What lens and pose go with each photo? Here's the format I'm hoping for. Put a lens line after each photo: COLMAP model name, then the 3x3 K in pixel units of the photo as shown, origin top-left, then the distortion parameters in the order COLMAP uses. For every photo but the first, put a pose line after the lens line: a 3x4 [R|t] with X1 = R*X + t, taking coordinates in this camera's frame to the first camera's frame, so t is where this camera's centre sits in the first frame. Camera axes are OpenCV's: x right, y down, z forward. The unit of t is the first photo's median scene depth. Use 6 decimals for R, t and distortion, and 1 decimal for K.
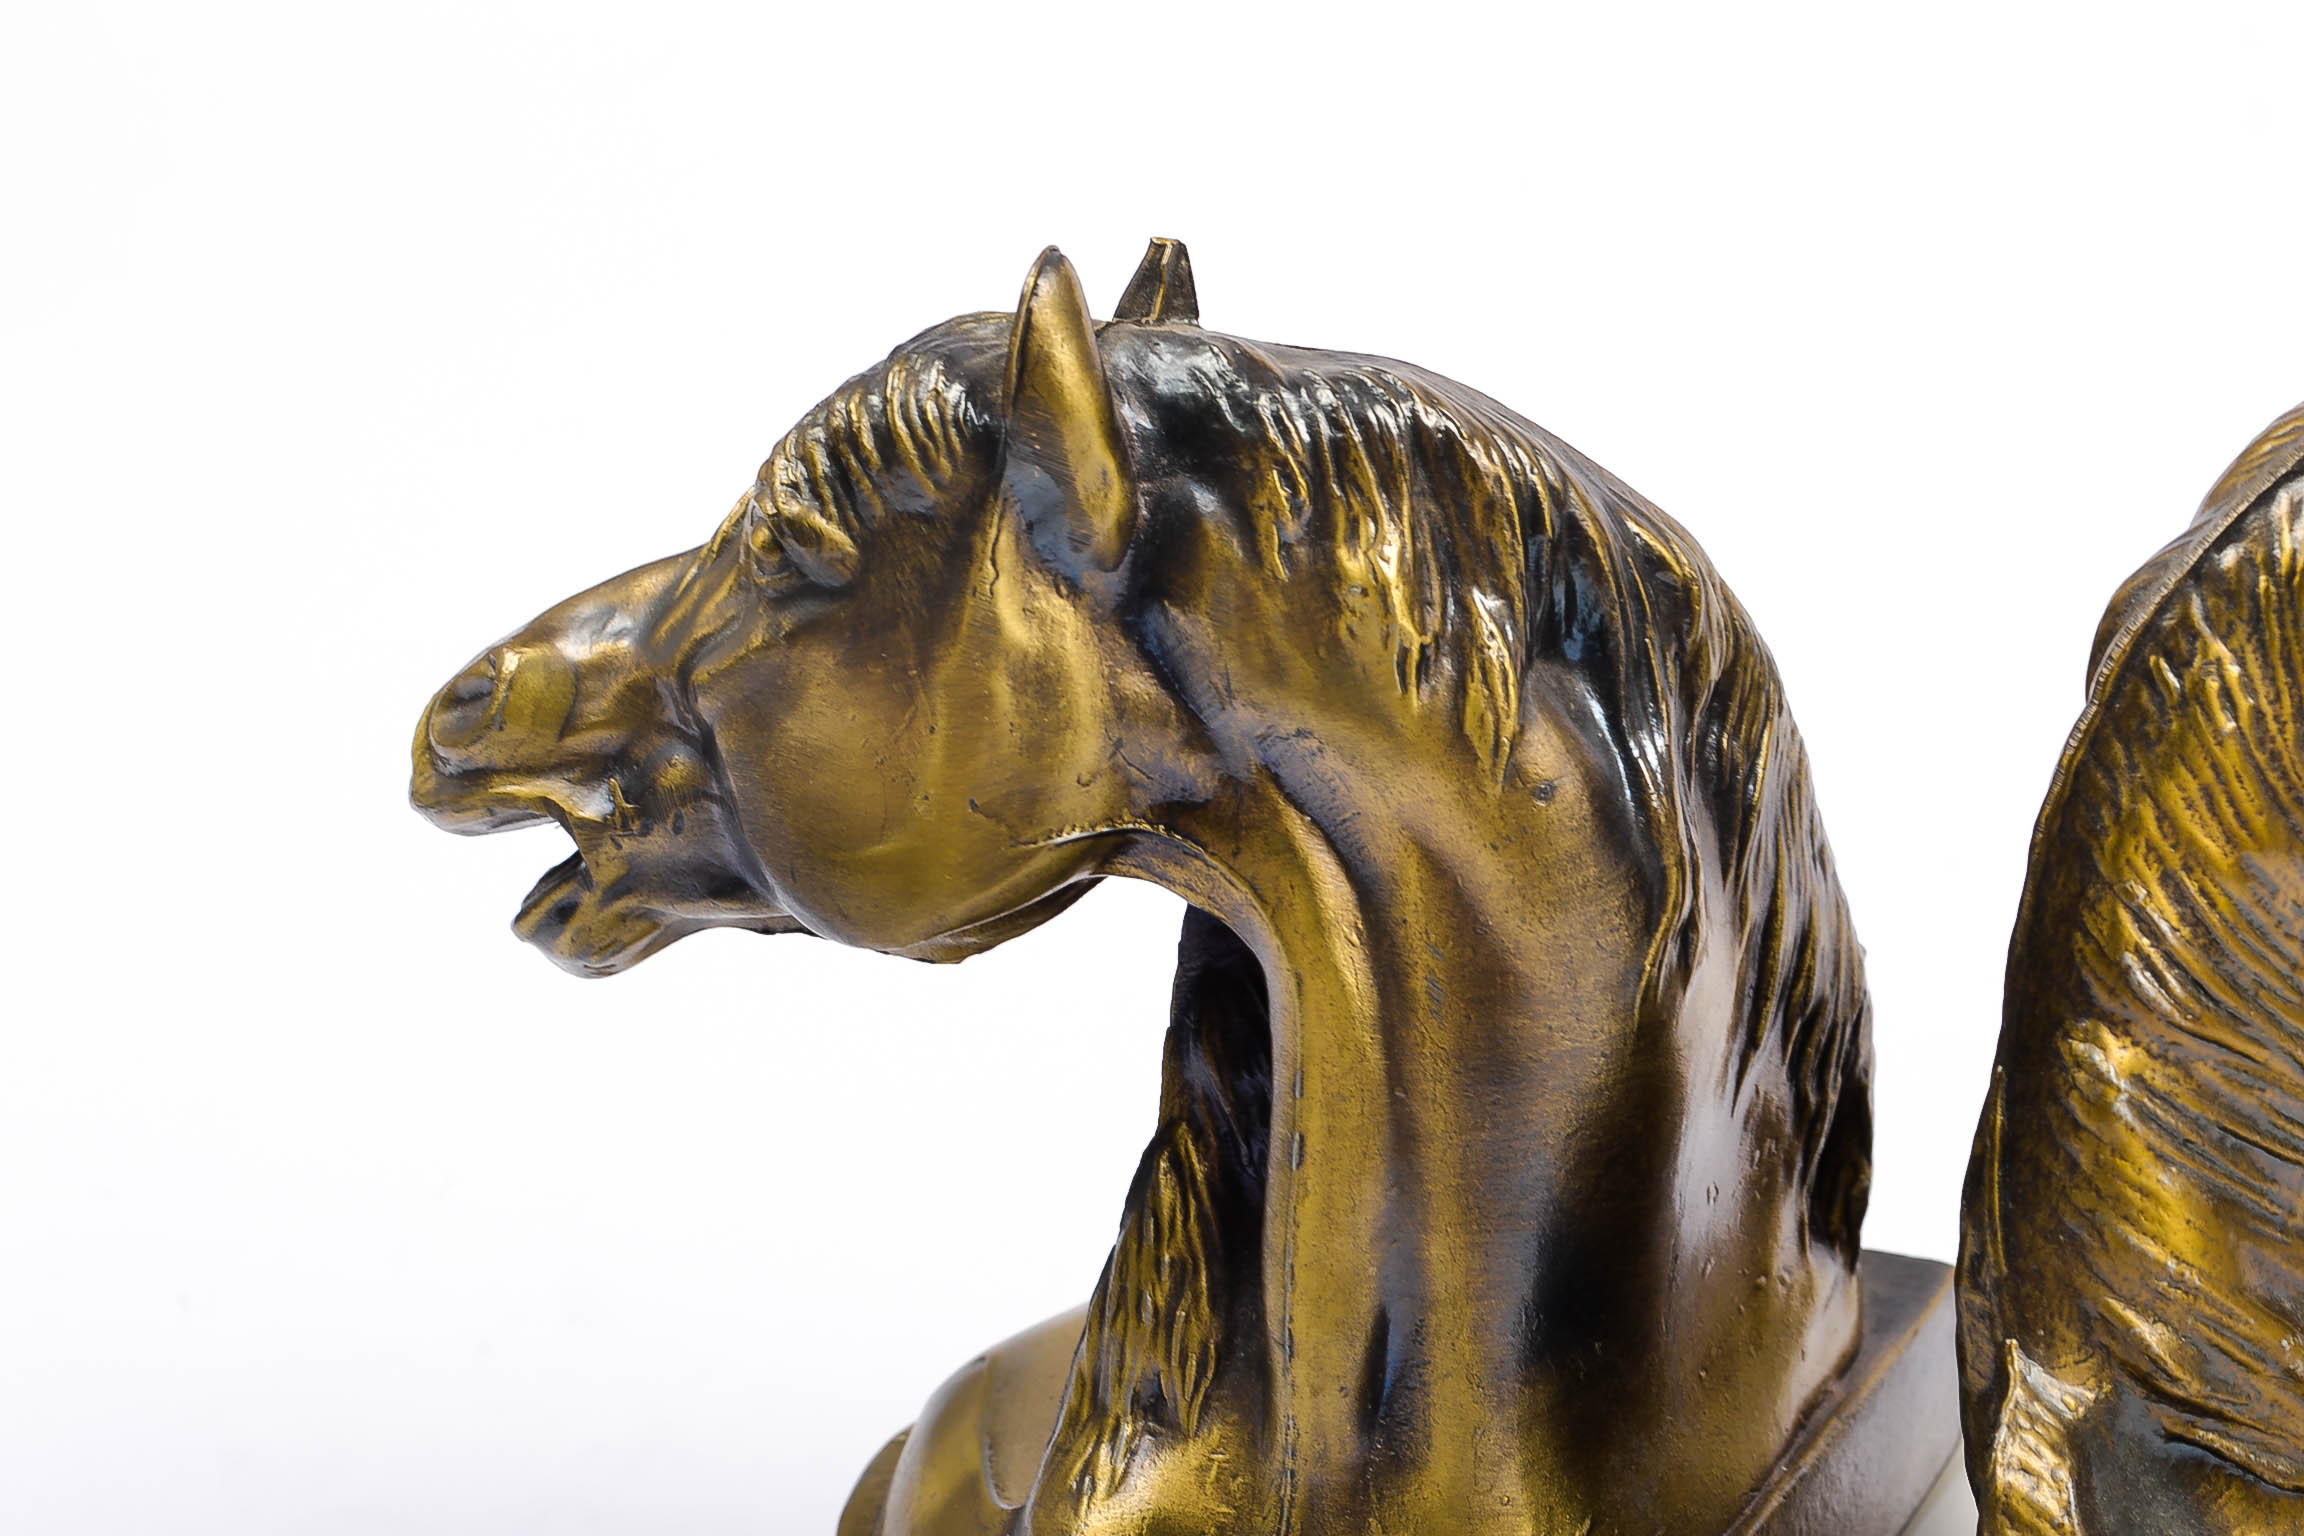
lens RADIAL K [[5190.5, 0, 1152.0], [0, 5190.5, 768.0], [0, 0, 1]] dist [-0.012558, 0.003692]
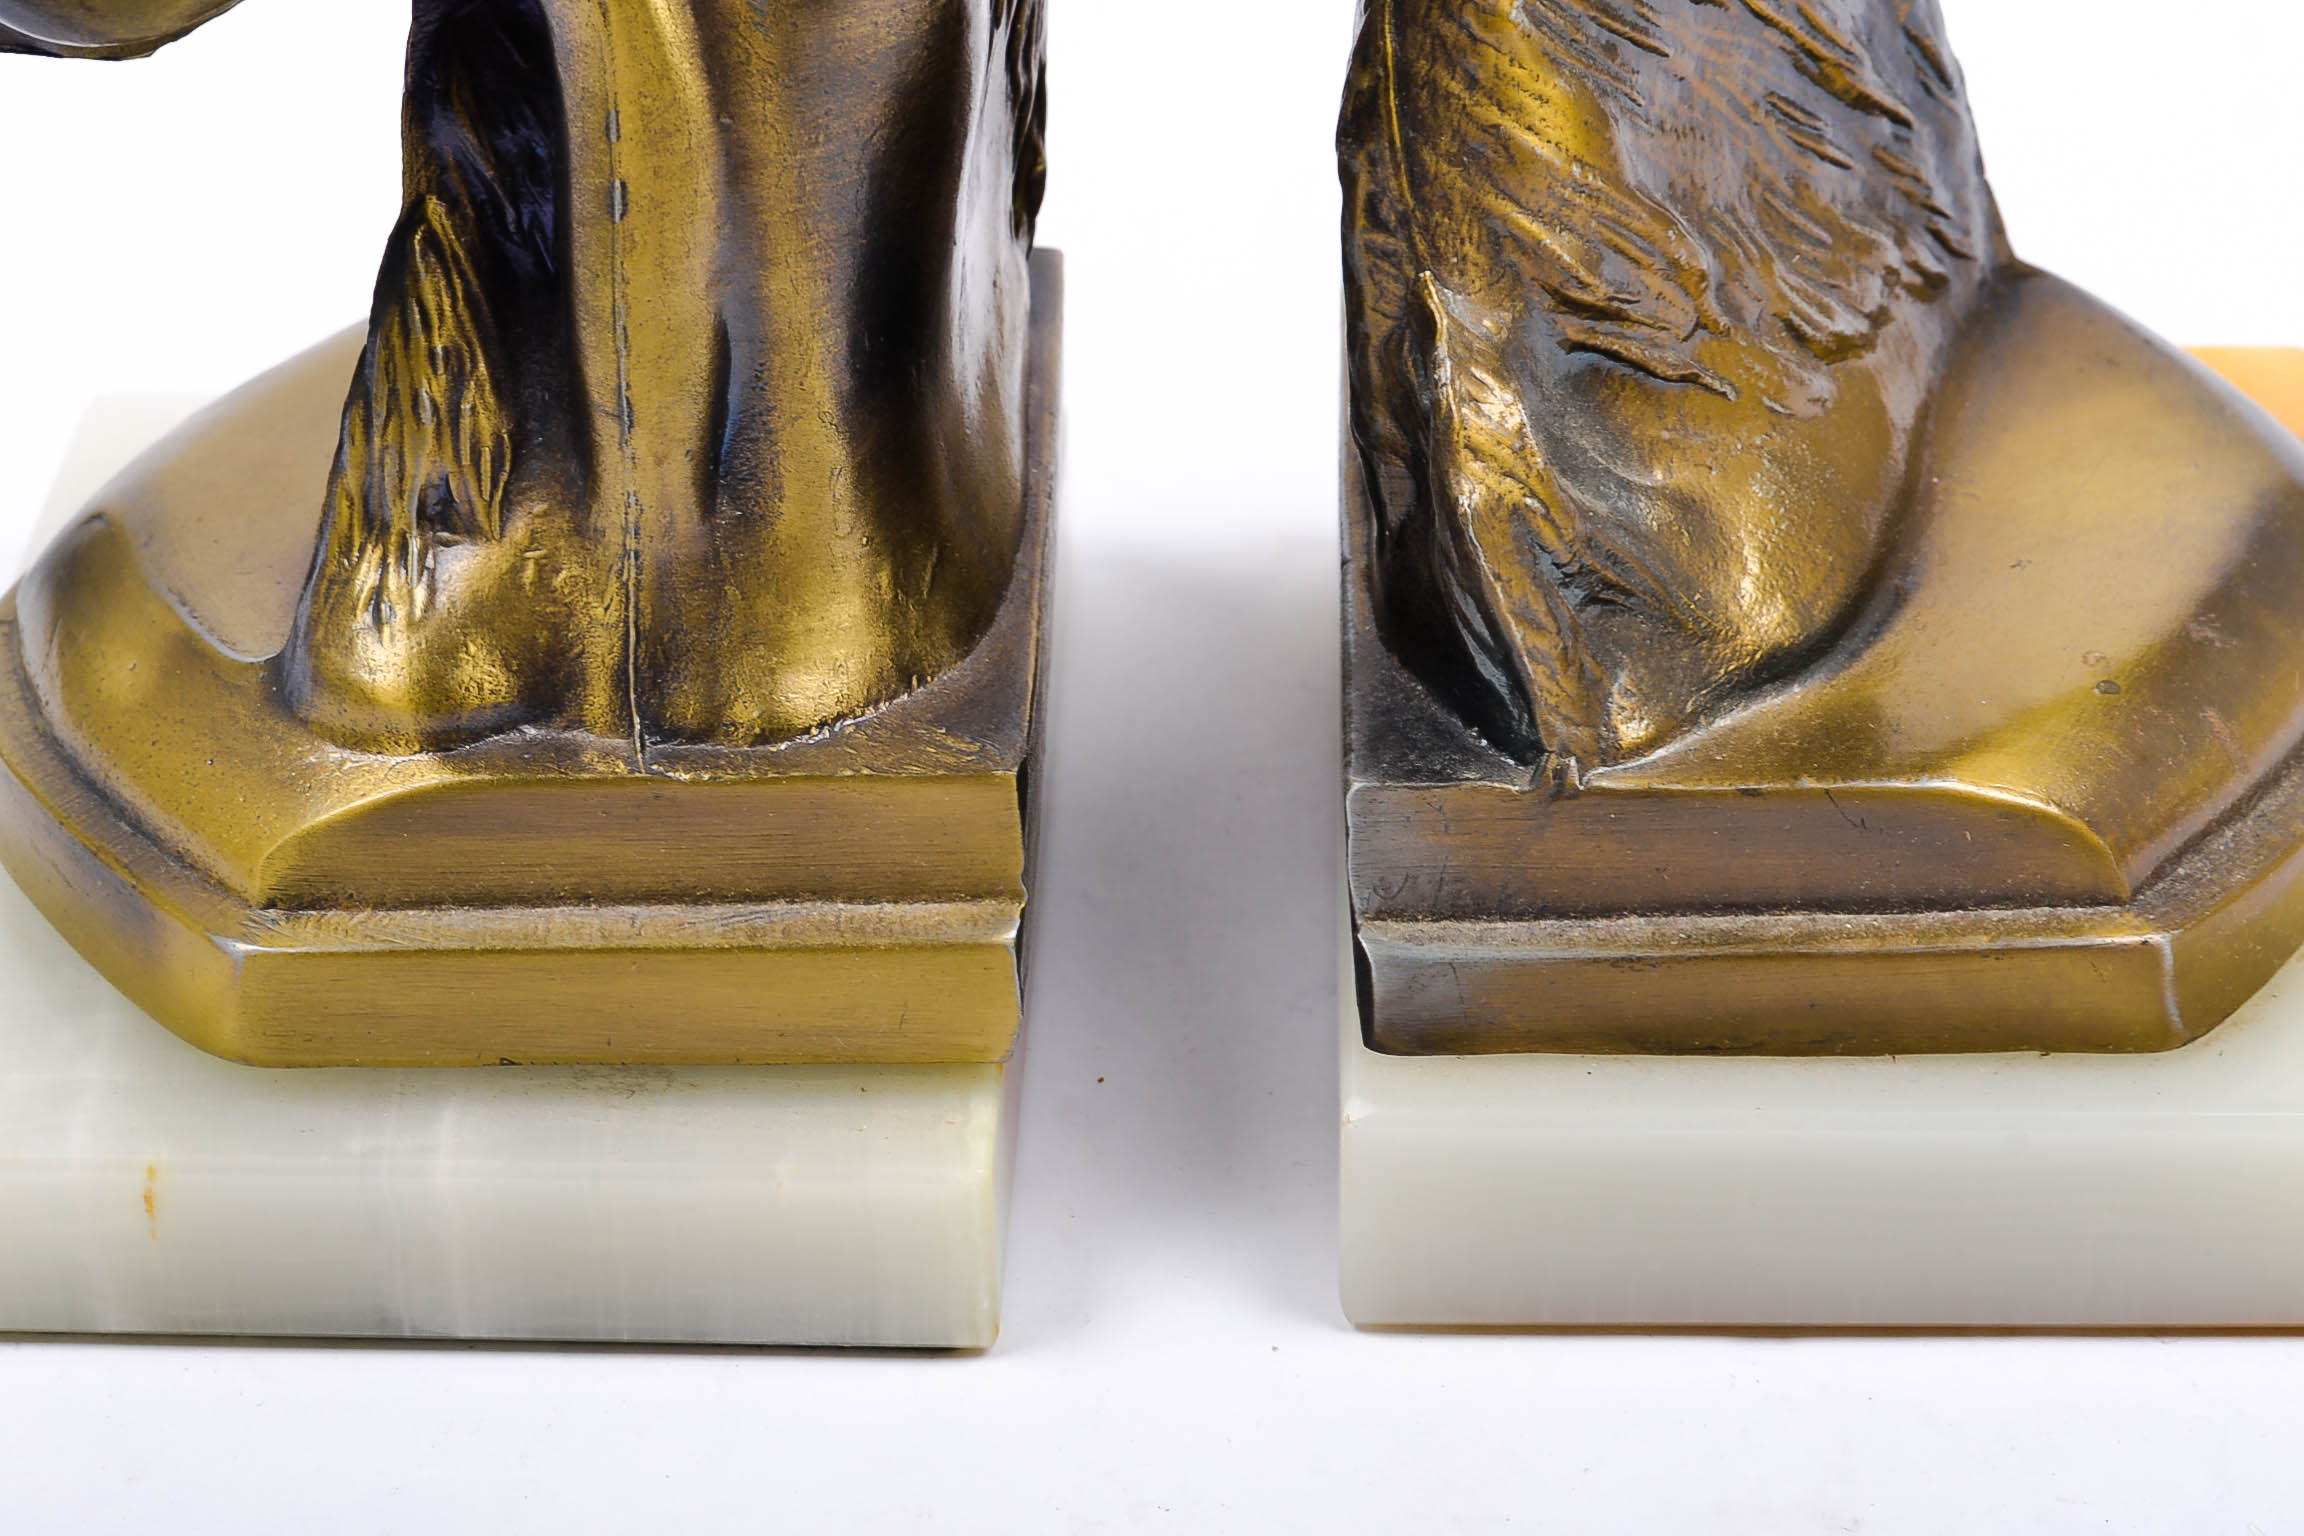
lens RADIAL K [[5190.5, 0, 1152.0], [0, 5190.5, 768.0], [0, 0, 1]] dist [-0.012558, 0.003692]
pose [[0.892558, -0.191412, 0.408291, -0.283177], [0.121288, 0.973976, 0.191467, 0.008178], [-0.434314, -0.121374, 0.892547, 0.139750]]
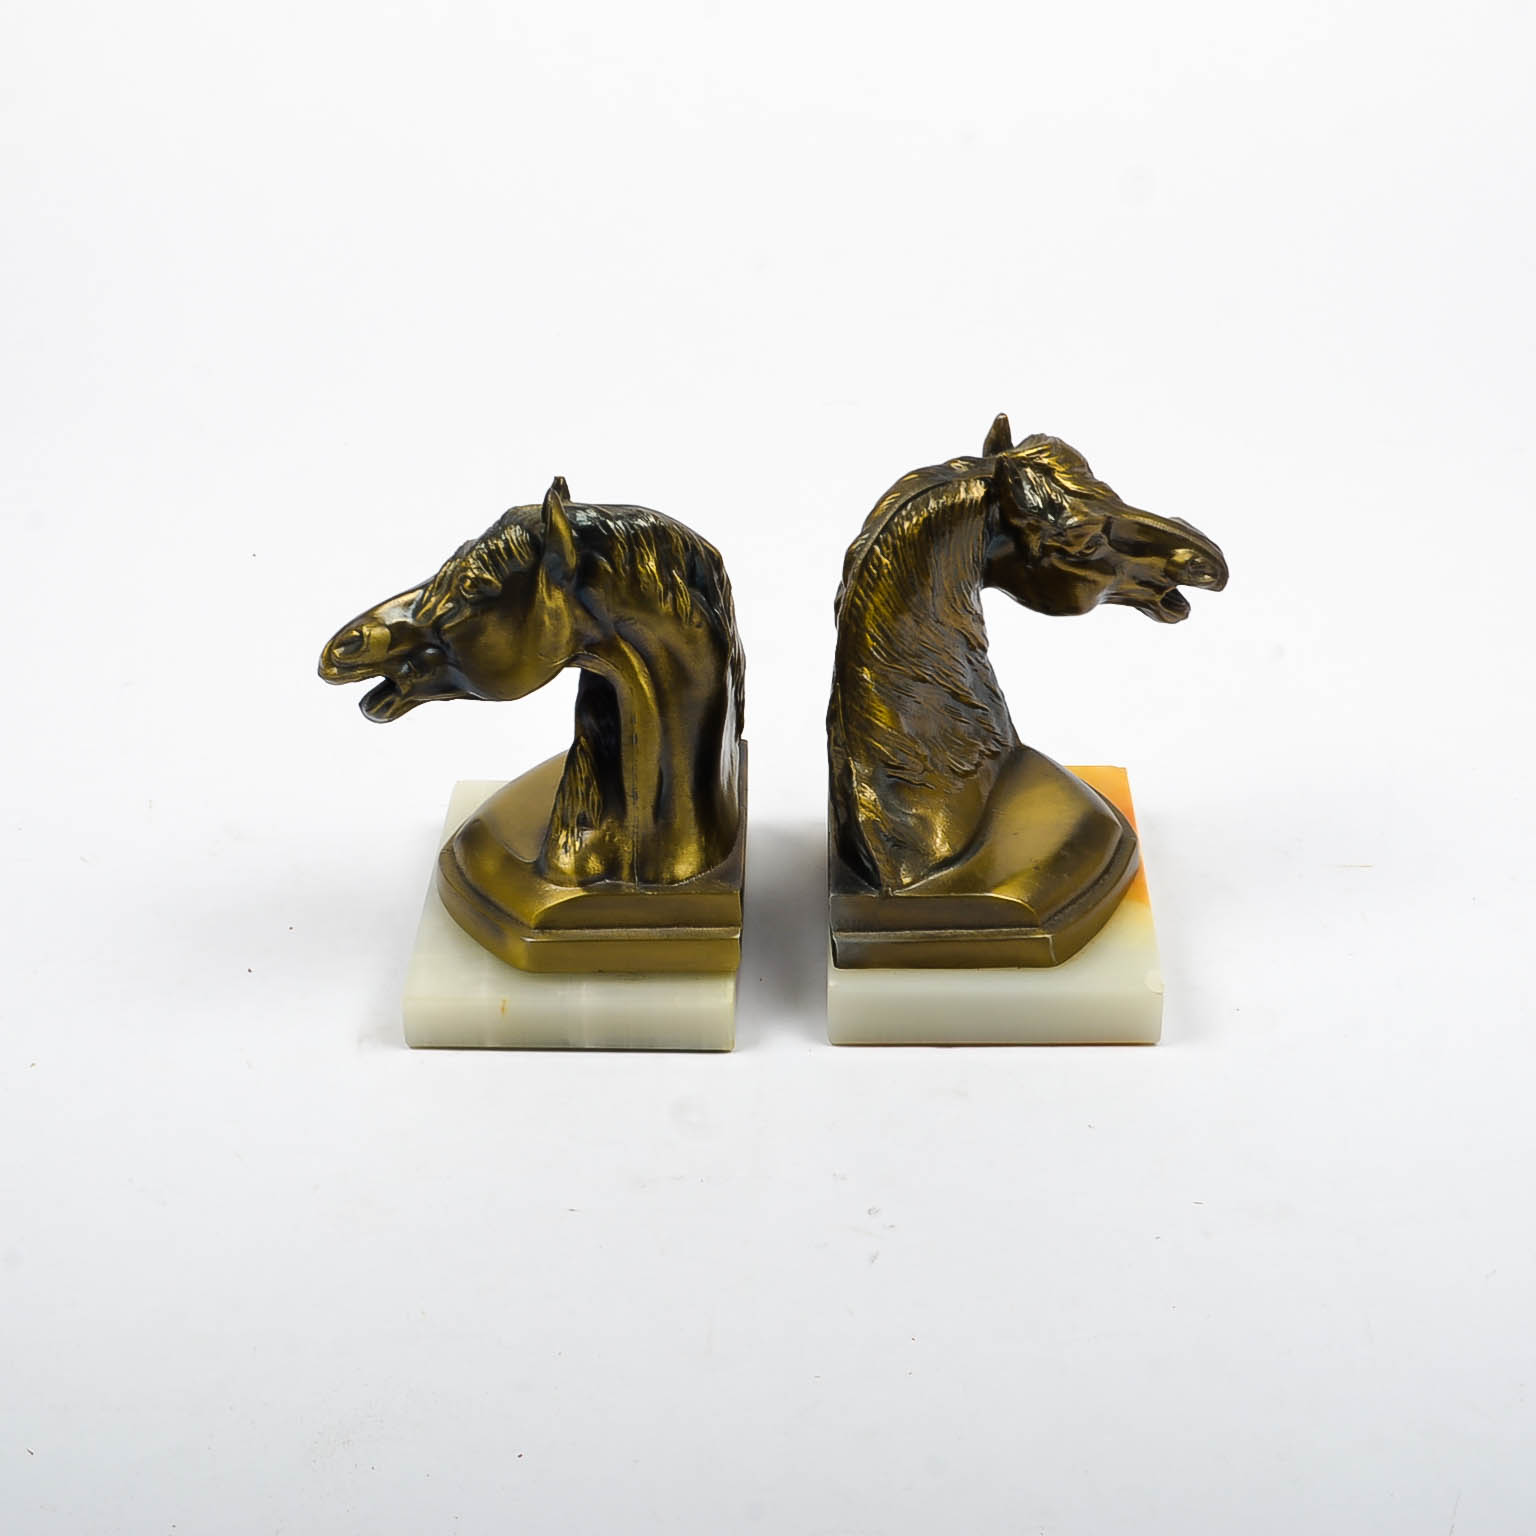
lens RADIAL K [[2654.3, 0, 768.0], [0, 2654.3, 768.0], [0, 0, 1]] dist [0.001298, -0.000488]
pose [[0.889760, -0.171991, 0.422785, -0.645377], [0.121826, 0.982172, 0.143169, -0.149210], [-0.439871, -0.075880, 0.894850, -0.610635]]
